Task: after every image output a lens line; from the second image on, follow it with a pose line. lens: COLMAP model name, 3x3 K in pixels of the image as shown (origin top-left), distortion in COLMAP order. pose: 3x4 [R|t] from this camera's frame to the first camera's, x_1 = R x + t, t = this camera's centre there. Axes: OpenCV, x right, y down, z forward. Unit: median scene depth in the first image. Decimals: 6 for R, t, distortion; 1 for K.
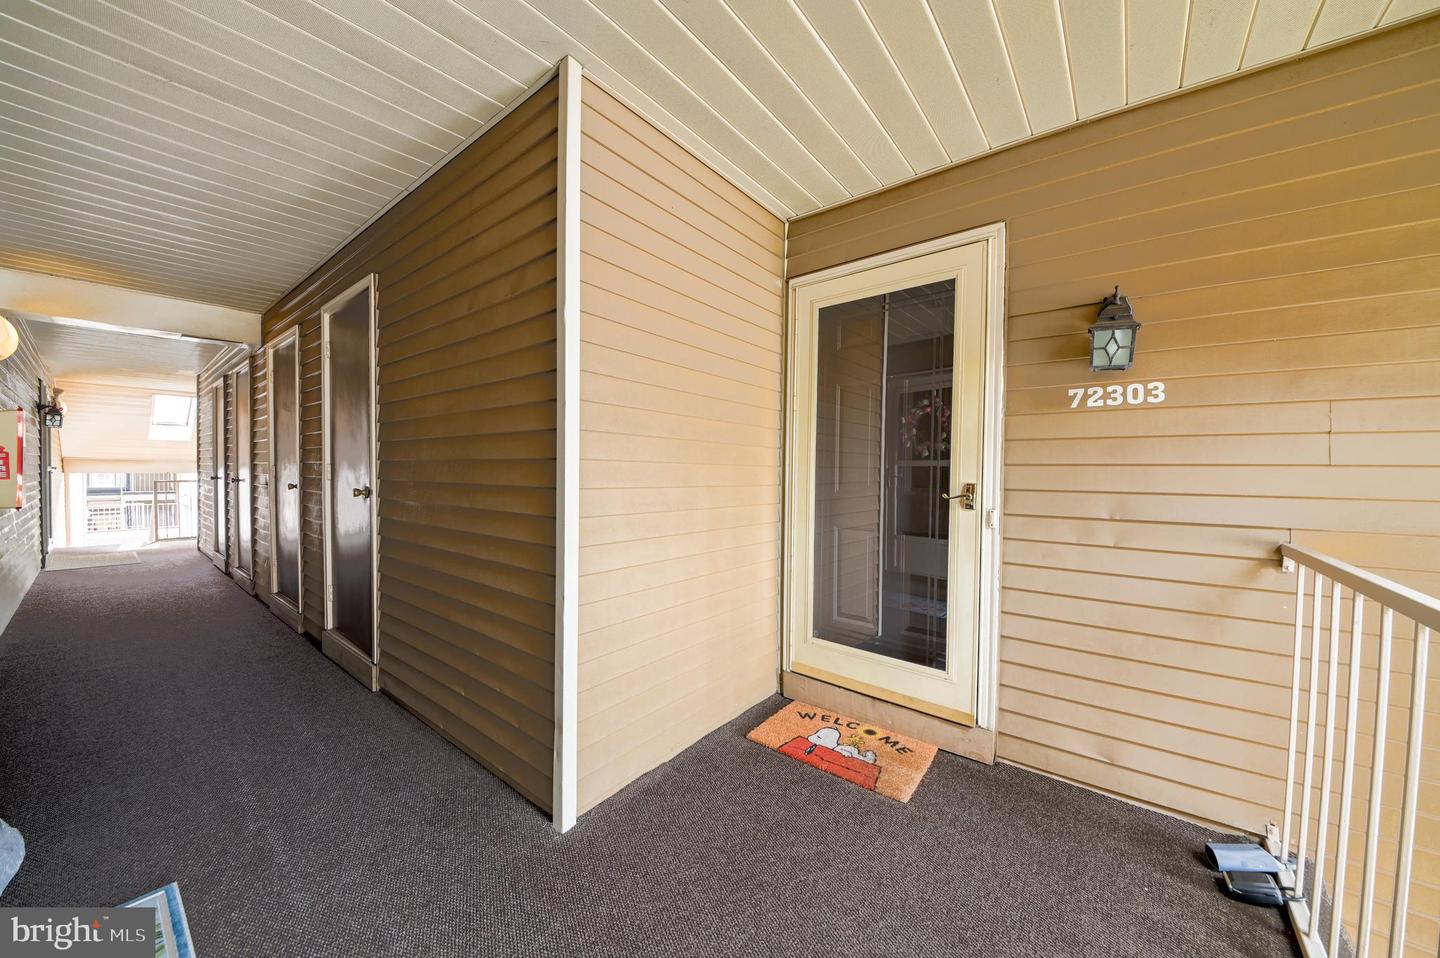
lens RADIAL K [[509.6, 0, 729.3], [0, 509.6, 480.4], [0, 0, 1]] dist [0.001577, -0.010839]
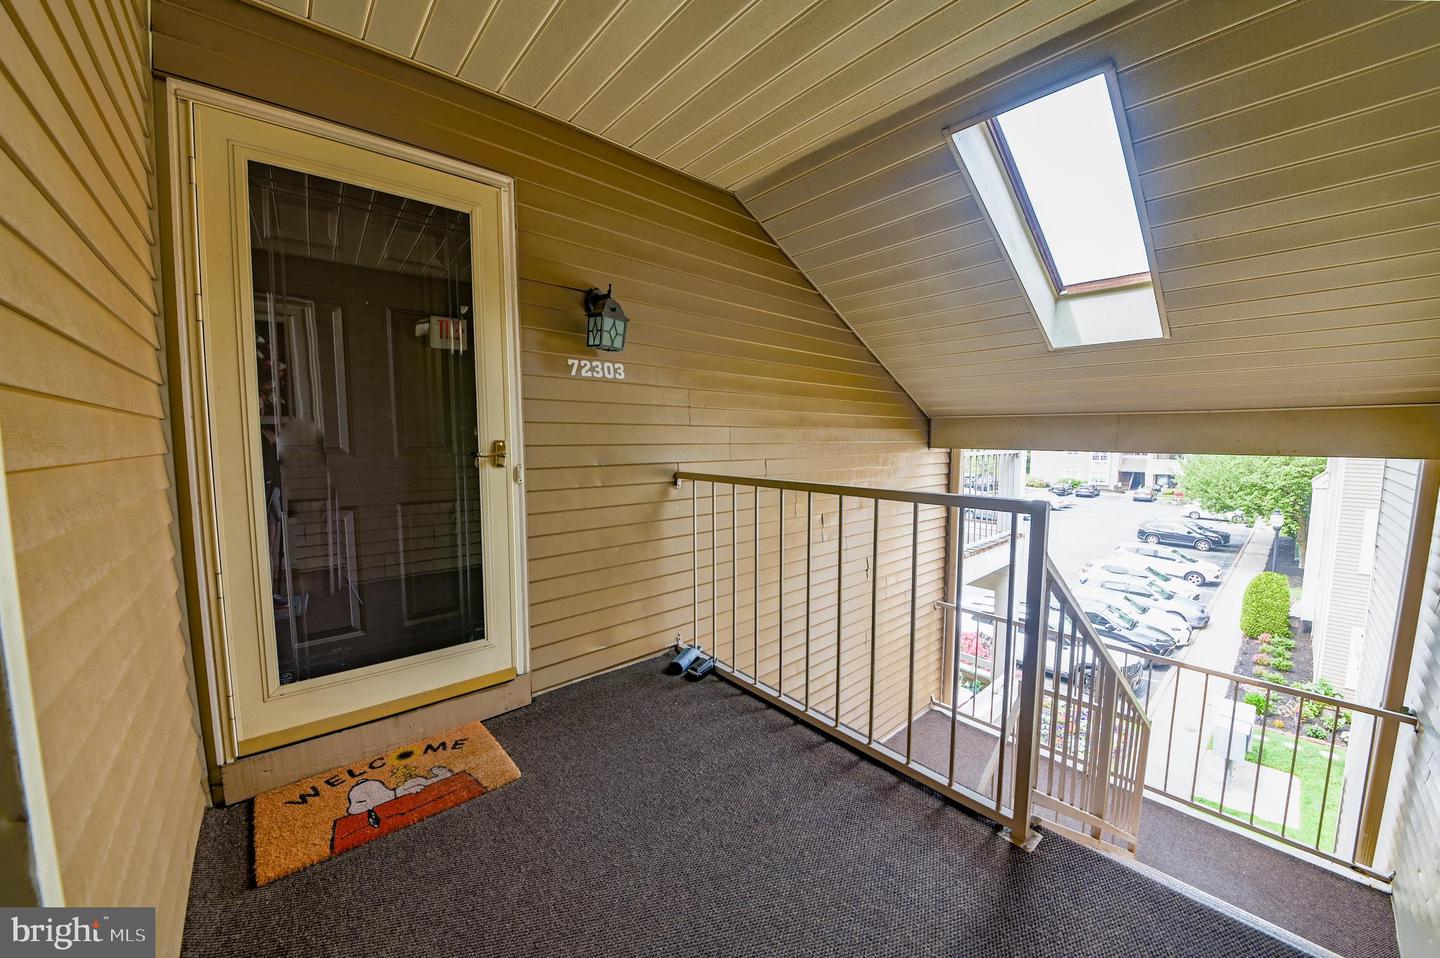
lens RADIAL K [[509.6, 0, 729.3], [0, 509.6, 480.4], [0, 0, 1]] dist [0.001577, -0.010839]
pose [[0.170418, -0.097159, 0.980570, -0.424476], [0.017521, 0.995268, 0.095571, -0.004665], [-0.985216, 0.000893, 0.171314, 0.402632]]
